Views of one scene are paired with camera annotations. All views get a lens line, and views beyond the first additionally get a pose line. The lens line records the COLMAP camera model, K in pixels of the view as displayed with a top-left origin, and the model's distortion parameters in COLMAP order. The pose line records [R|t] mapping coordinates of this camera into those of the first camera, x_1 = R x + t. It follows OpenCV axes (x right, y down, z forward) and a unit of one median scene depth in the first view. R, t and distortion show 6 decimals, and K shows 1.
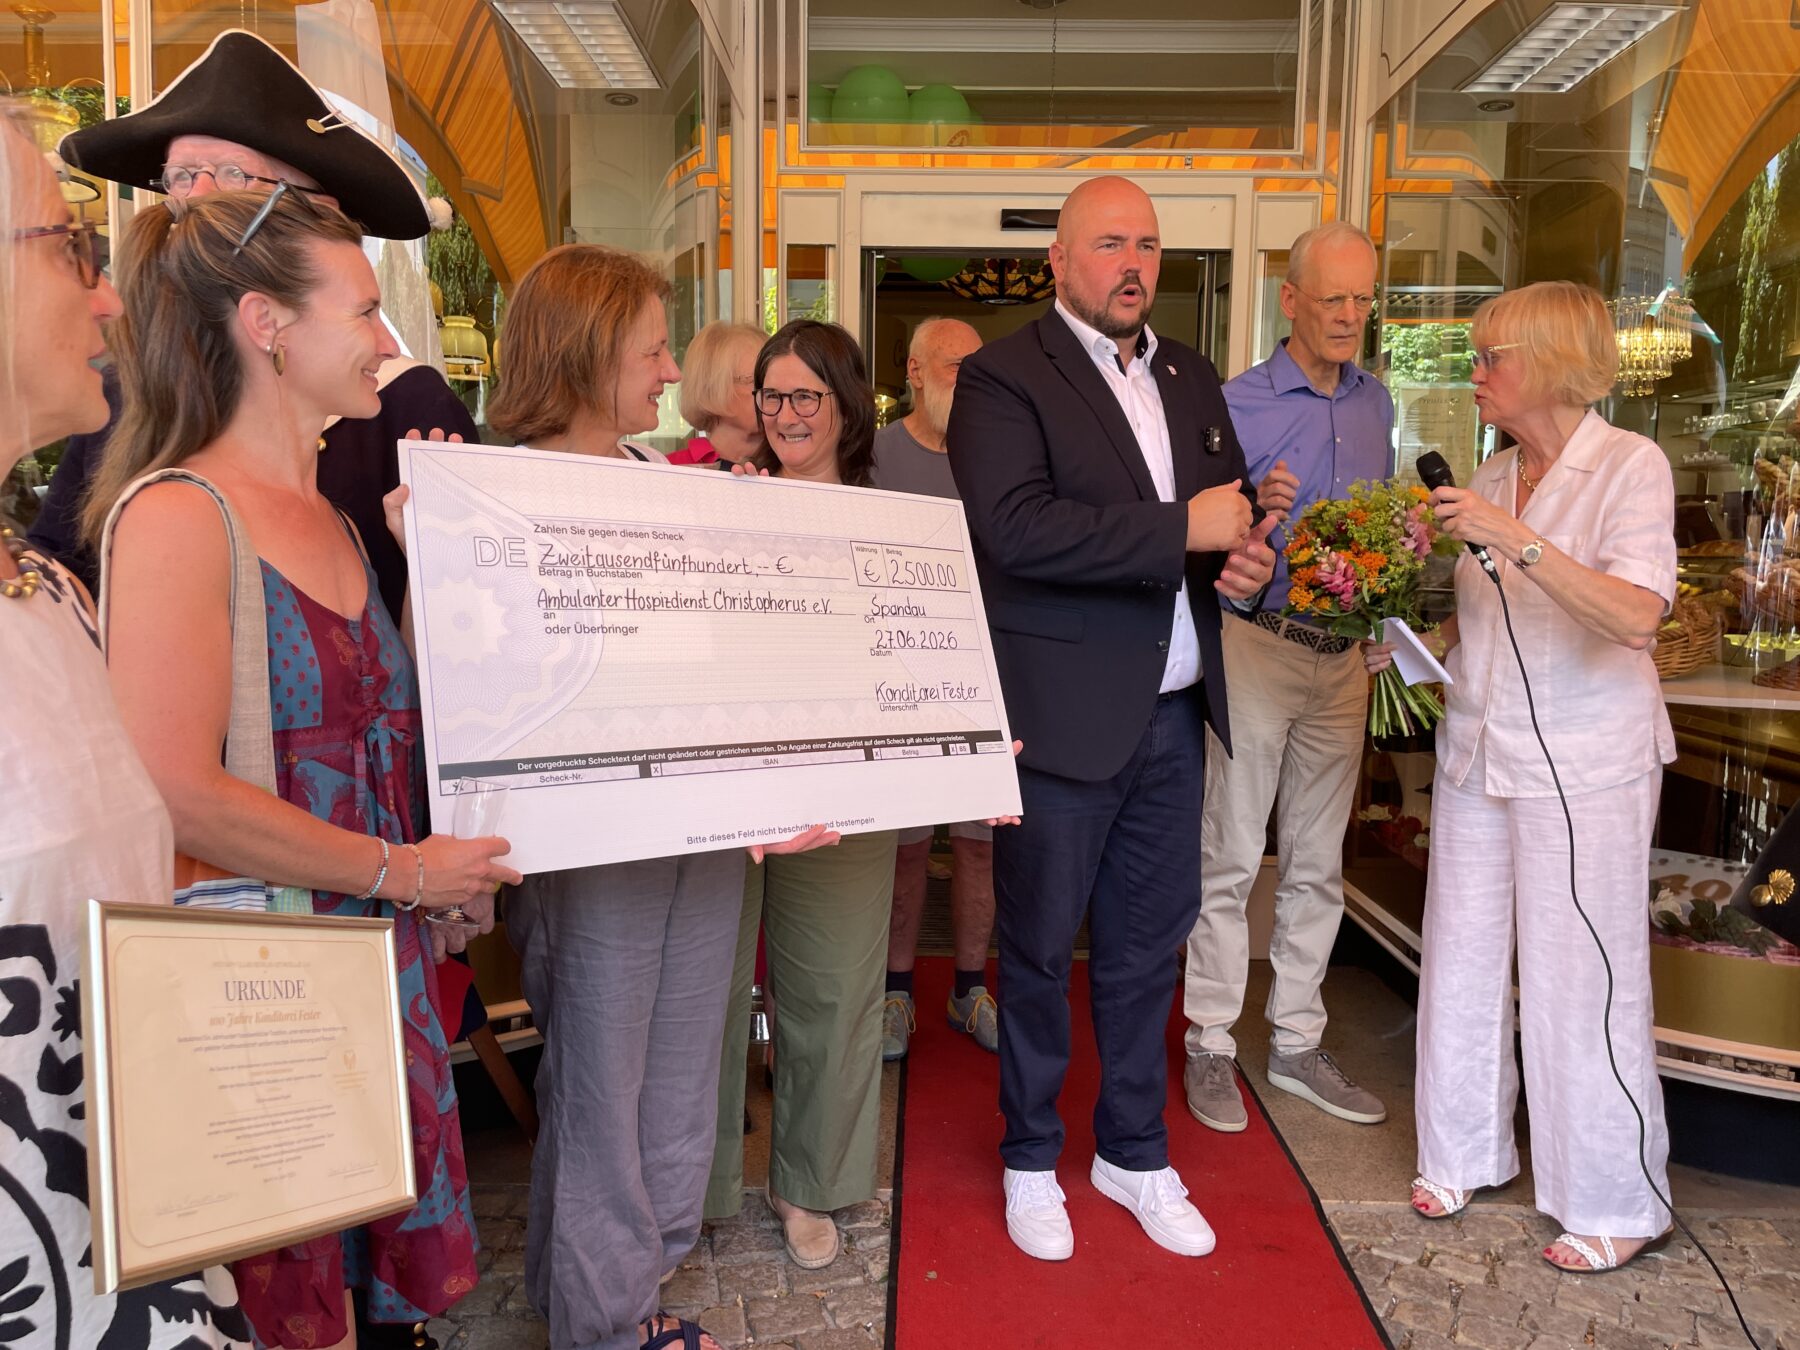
lens RADIAL K [[1416.0, 0, 900.0], [0, 1416.0, 675.0], [0, 0, 1]] dist [0.036386, -0.001066]
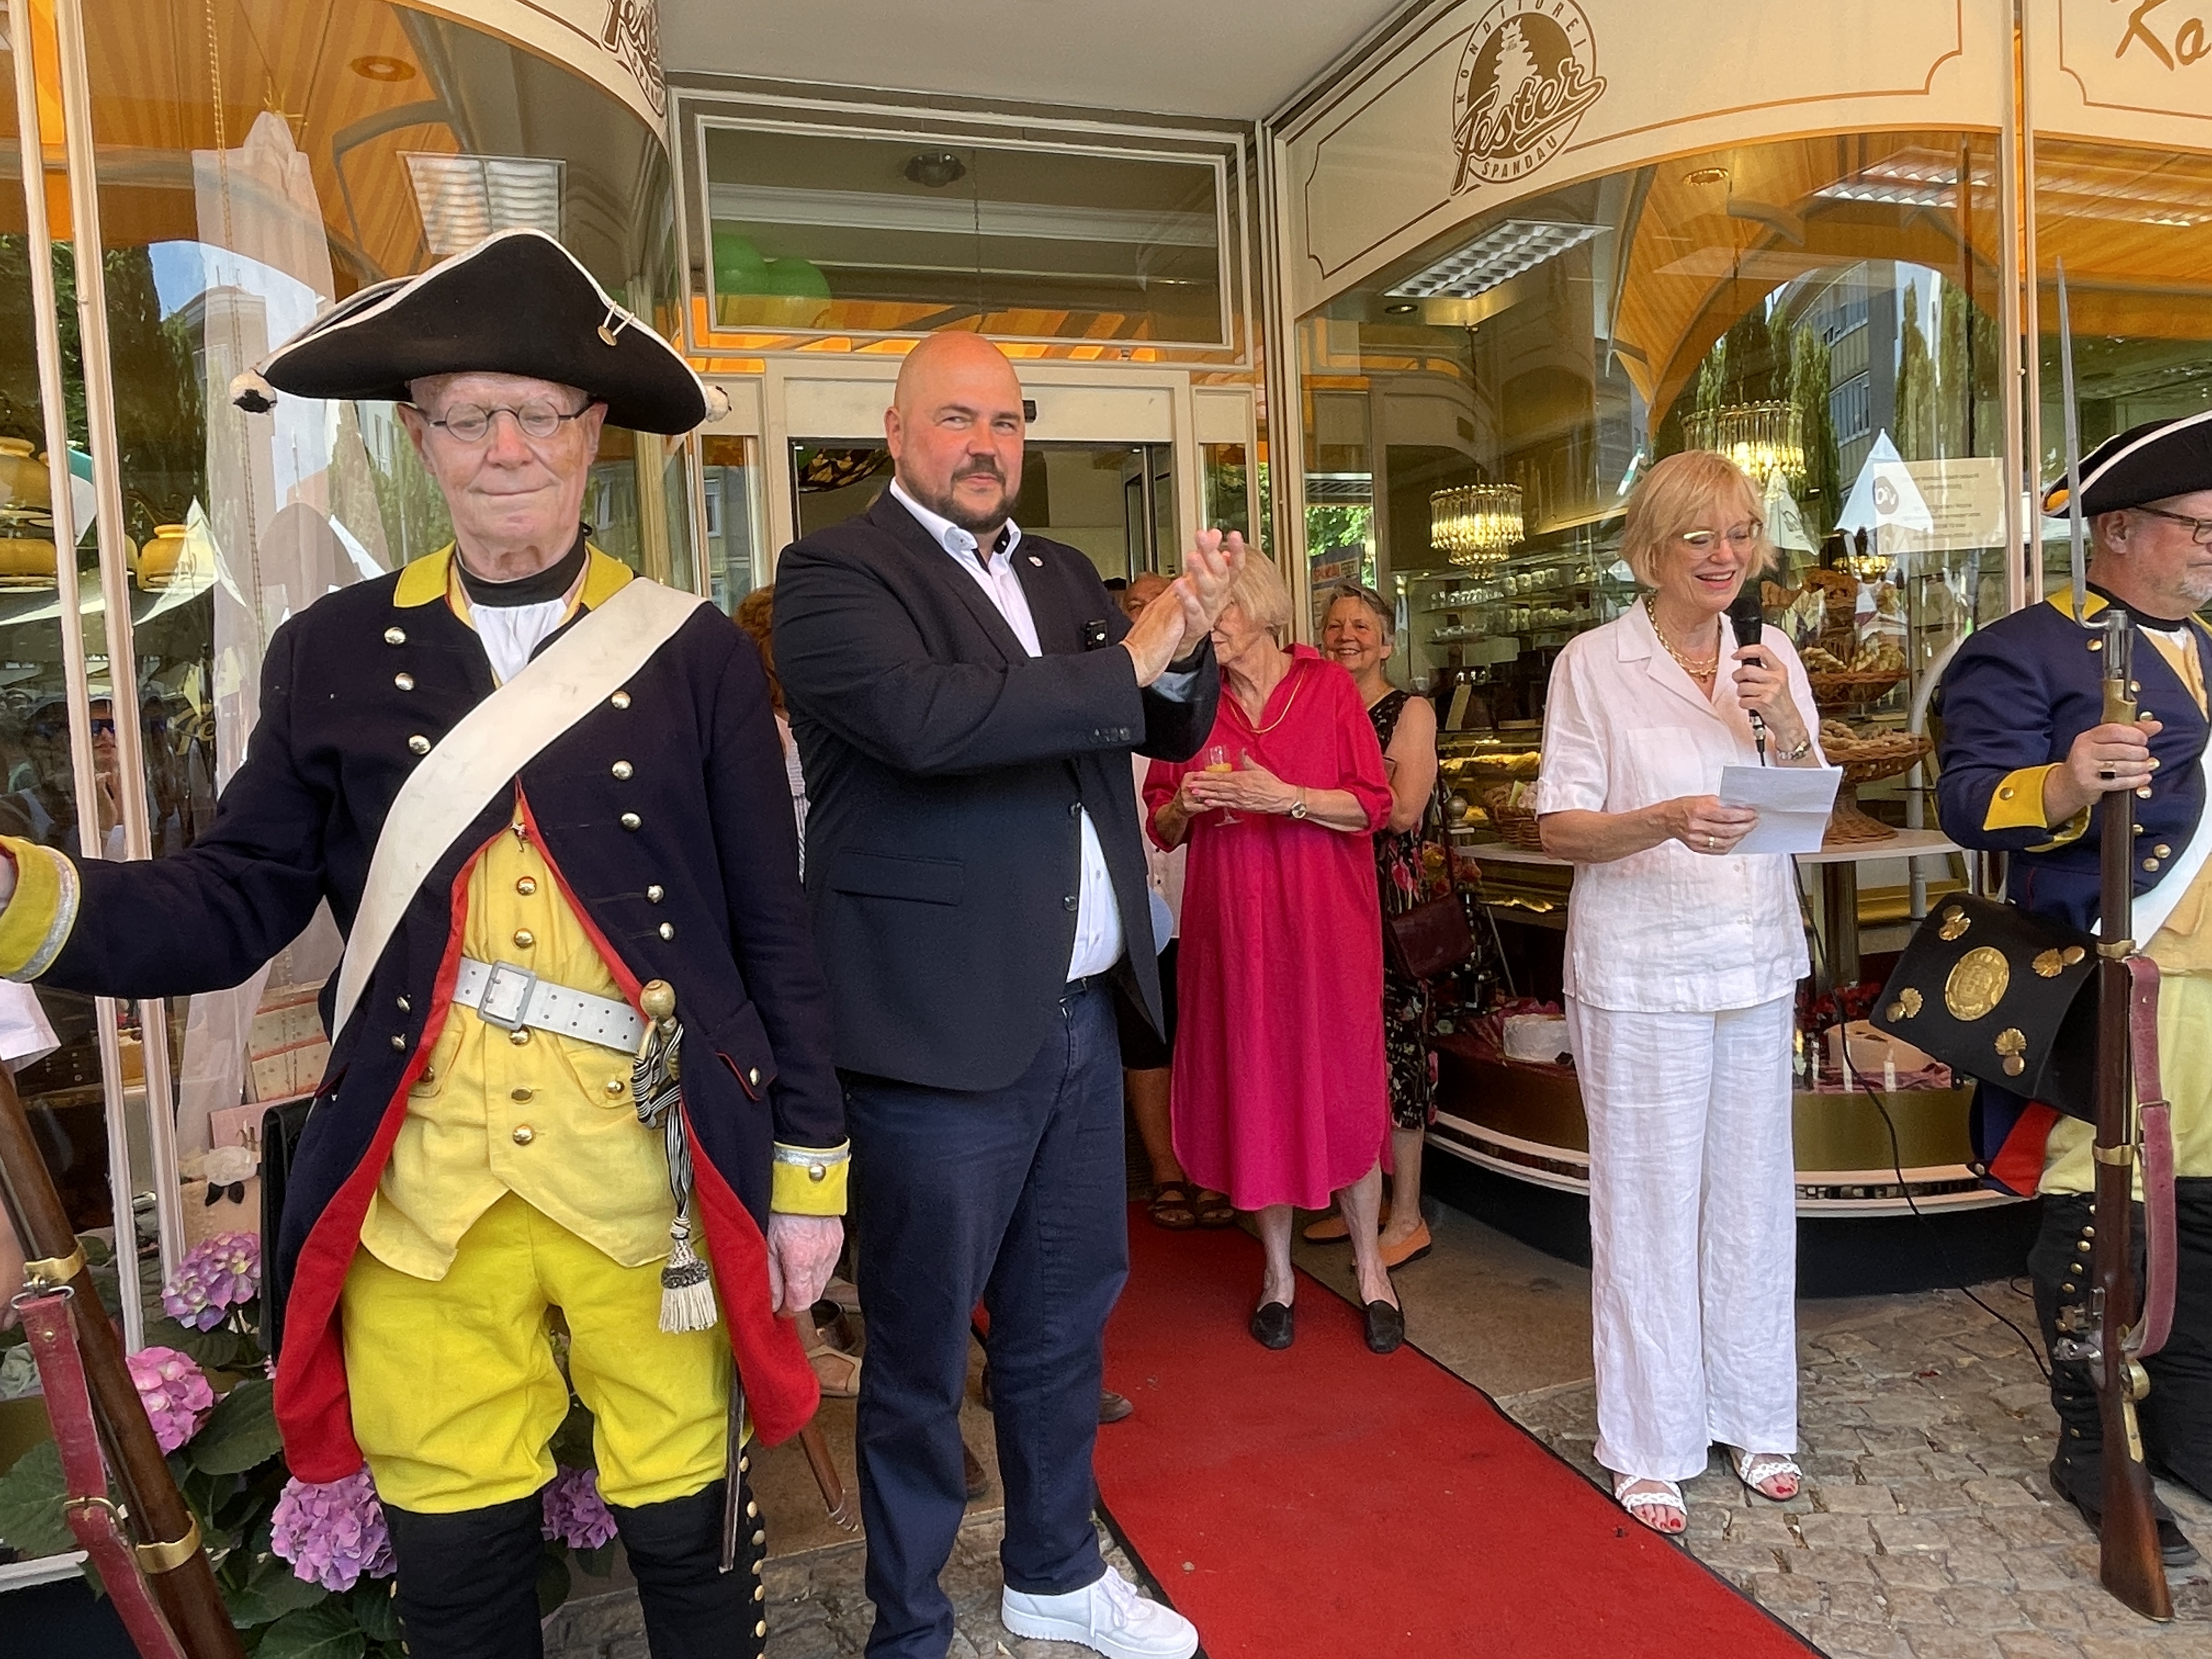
lens RADIAL K [[1559.8, 0, 1106.0], [0, 1559.8, 829.5], [0, 0, 1]] dist [0.000141, -0.001729]
pose [[0.936894, -0.082527, 0.339733, -0.191388], [0.094393, 0.995363, -0.018521, -0.021494], [-0.336629, 0.049420, 0.940340, 0.030089]]
